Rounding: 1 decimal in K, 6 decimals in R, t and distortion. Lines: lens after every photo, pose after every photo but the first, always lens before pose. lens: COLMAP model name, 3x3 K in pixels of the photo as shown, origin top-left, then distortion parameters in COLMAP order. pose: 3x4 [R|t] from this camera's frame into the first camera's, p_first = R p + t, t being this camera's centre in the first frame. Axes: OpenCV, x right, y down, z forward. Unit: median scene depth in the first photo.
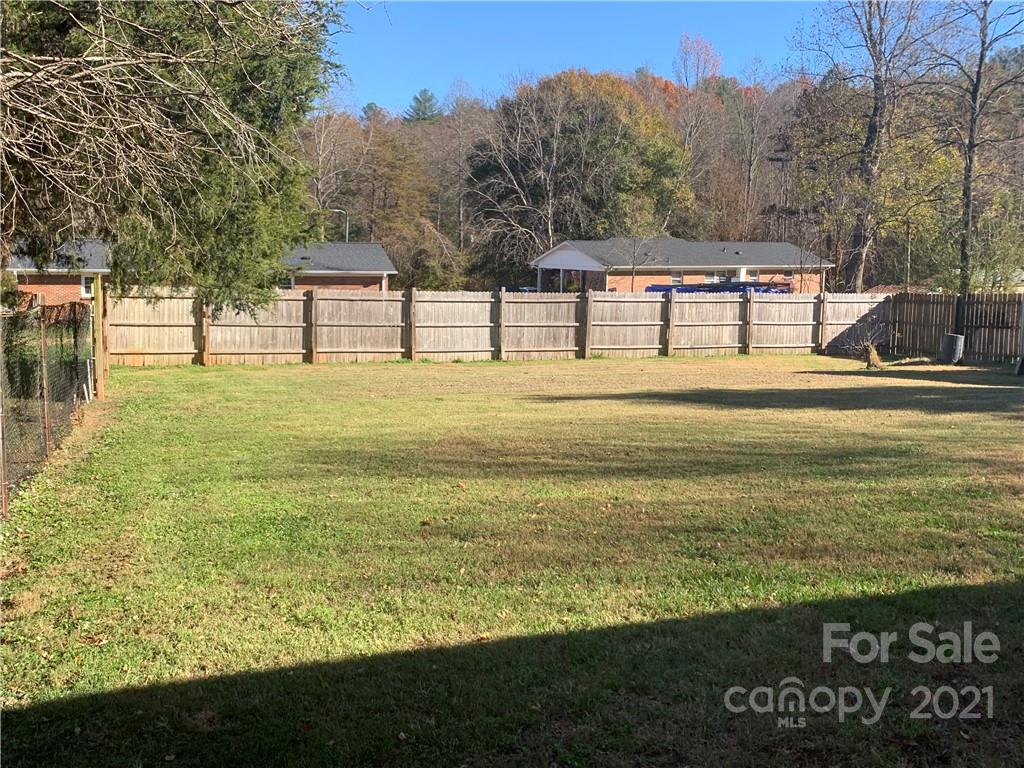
lens RADIAL K [[998.2, 0, 512.3], [0, 998.2, 377.9], [0, 0, 1]] dist [0.019563, 0.000000]
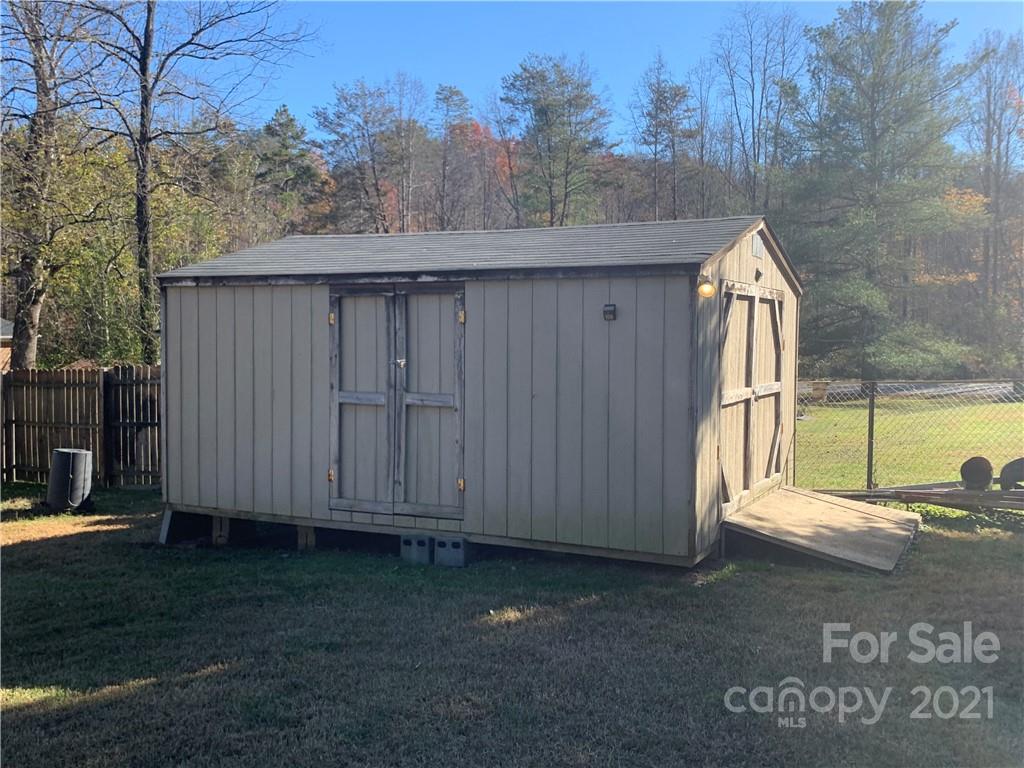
lens RADIAL K [[998.2, 0, 512.2], [0, 998.2, 381.8], [0, 0, 1]] dist [0.019563, 0.000000]
pose [[0.771091, -0.032273, 0.635906, 0.236214], [0.080262, 0.995675, -0.046793, -0.028618], [-0.631646, 0.087121, 0.770346, 0.385995]]
